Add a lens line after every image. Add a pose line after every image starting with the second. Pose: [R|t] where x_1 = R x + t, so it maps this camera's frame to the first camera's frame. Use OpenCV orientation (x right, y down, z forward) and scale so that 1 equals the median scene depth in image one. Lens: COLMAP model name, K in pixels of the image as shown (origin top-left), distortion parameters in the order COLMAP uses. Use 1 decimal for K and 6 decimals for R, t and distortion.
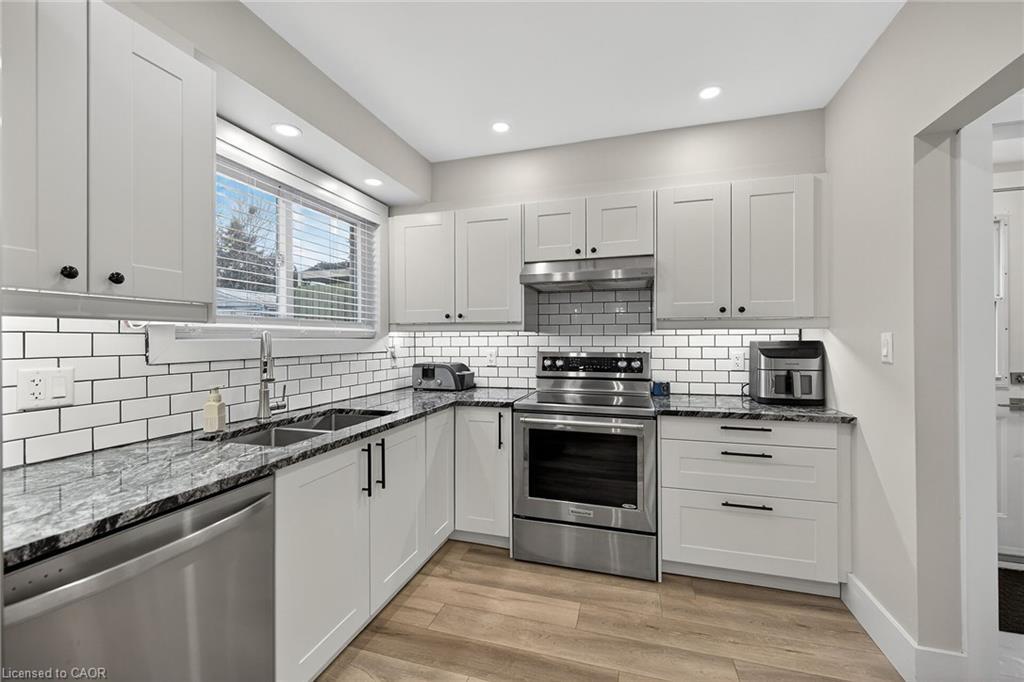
lens RADIAL K [[404.2, 0, 518.6], [0, 404.2, 340.9], [0, 0, 1]] dist [0.003139, -0.000074]
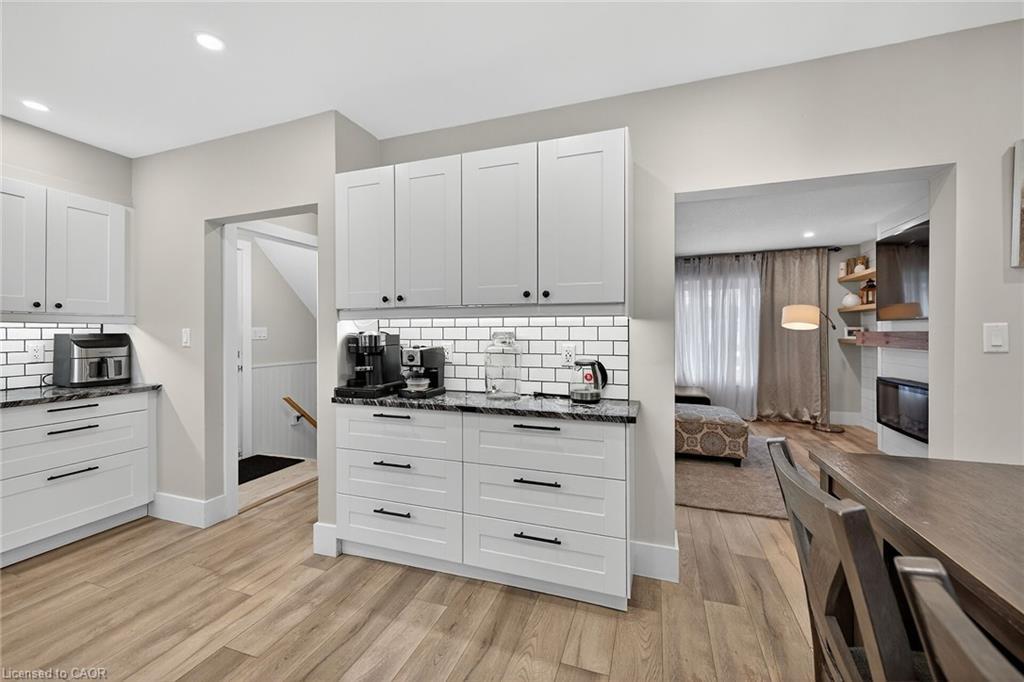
lens RADIAL K [[404.2, 0, 517.5], [0, 404.2, 328.4], [0, 0, 1]] dist [0.003139, -0.000074]
pose [[0.027518, 0.011175, 0.999559, -0.539405], [0.005413, 0.999921, -0.011328, 0.005152], [-0.999607, 0.005722, 0.027455, -0.303394]]
